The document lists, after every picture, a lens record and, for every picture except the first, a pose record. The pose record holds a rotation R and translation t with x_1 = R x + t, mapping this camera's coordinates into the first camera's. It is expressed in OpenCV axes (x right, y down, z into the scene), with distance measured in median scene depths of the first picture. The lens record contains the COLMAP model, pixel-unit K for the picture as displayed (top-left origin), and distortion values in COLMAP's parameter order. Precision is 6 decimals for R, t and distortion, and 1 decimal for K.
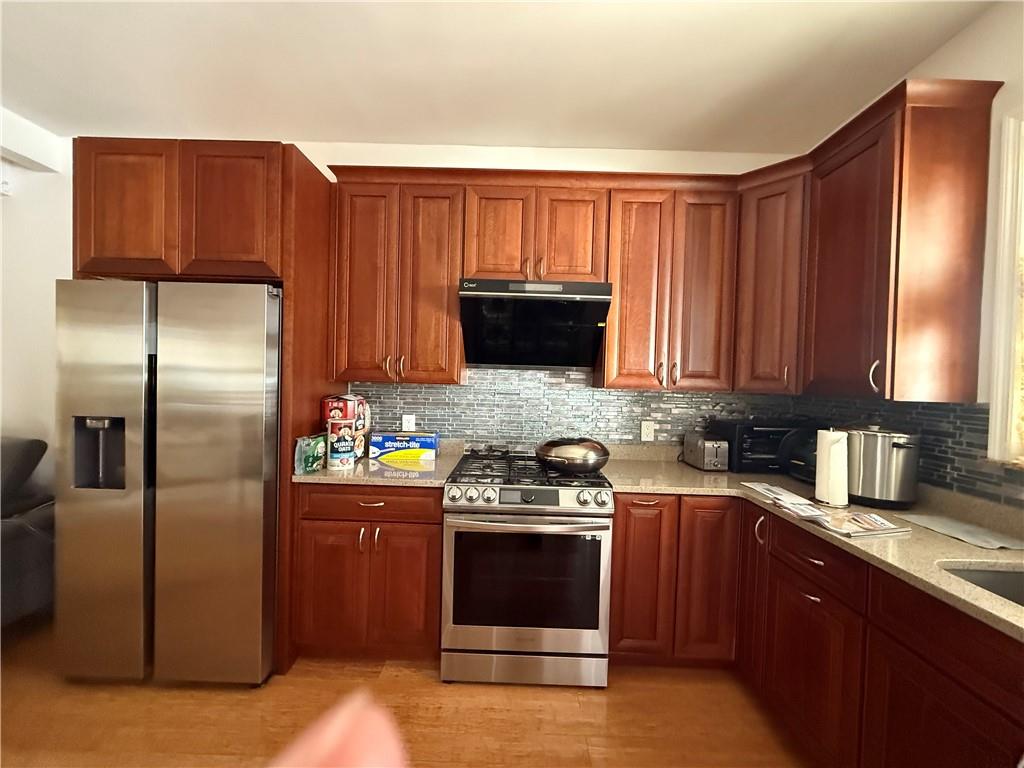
lens RADIAL K [[409.6, 0, 512.0], [0, 409.6, 384.0], [0, 0, 1]] dist [-0.000695, -0.000134]
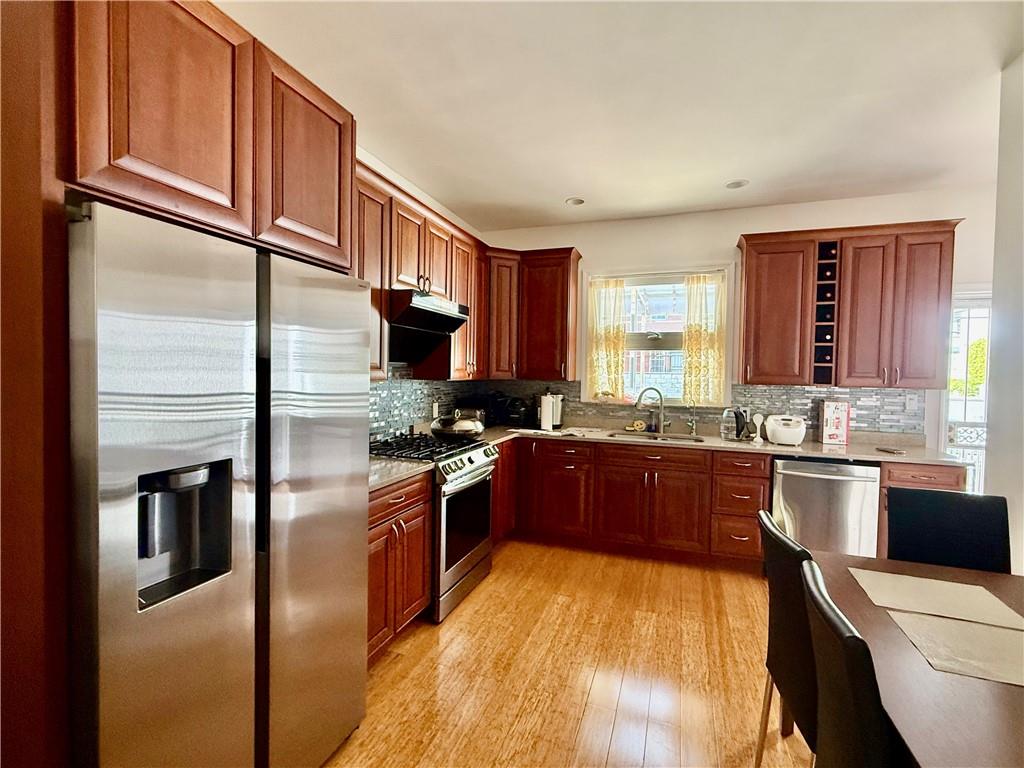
lens RADIAL K [[473.1, 0, 512.0], [0, 473.1, 384.0], [0, 0, 1]] dist [-0.001245, -0.000097]
pose [[0.323795, -0.049168, 0.944849, -1.346067], [0.008931, 0.998763, 0.048912, -0.057119], [-0.946085, -0.007399, 0.323833, 0.324596]]
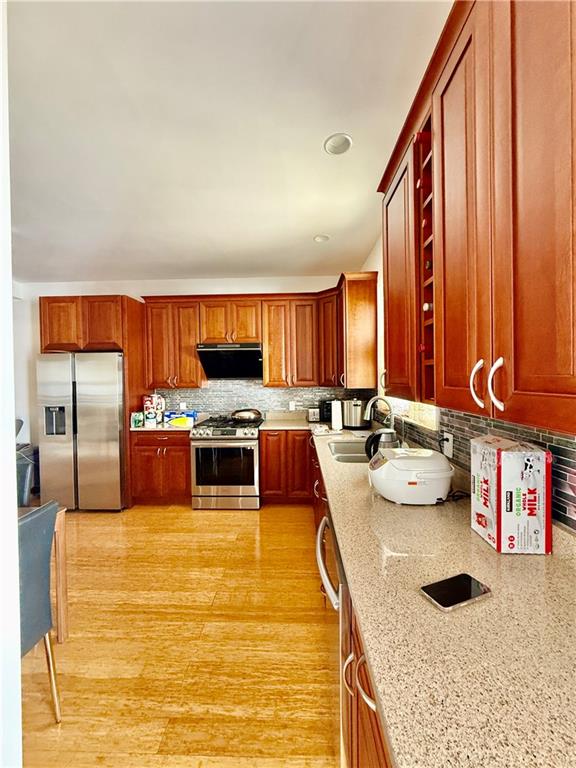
lens RADIAL K [[307.2, 0, 288.0], [0, 307.2, 384.0], [0, 0, 1]] dist [-0.000695, -0.000134]
pose [[0.998710, -0.039735, -0.031615, 0.466598], [0.039682, 0.999210, -0.002291, 0.001646], [0.031681, 0.001033, 0.999497, -0.791189]]
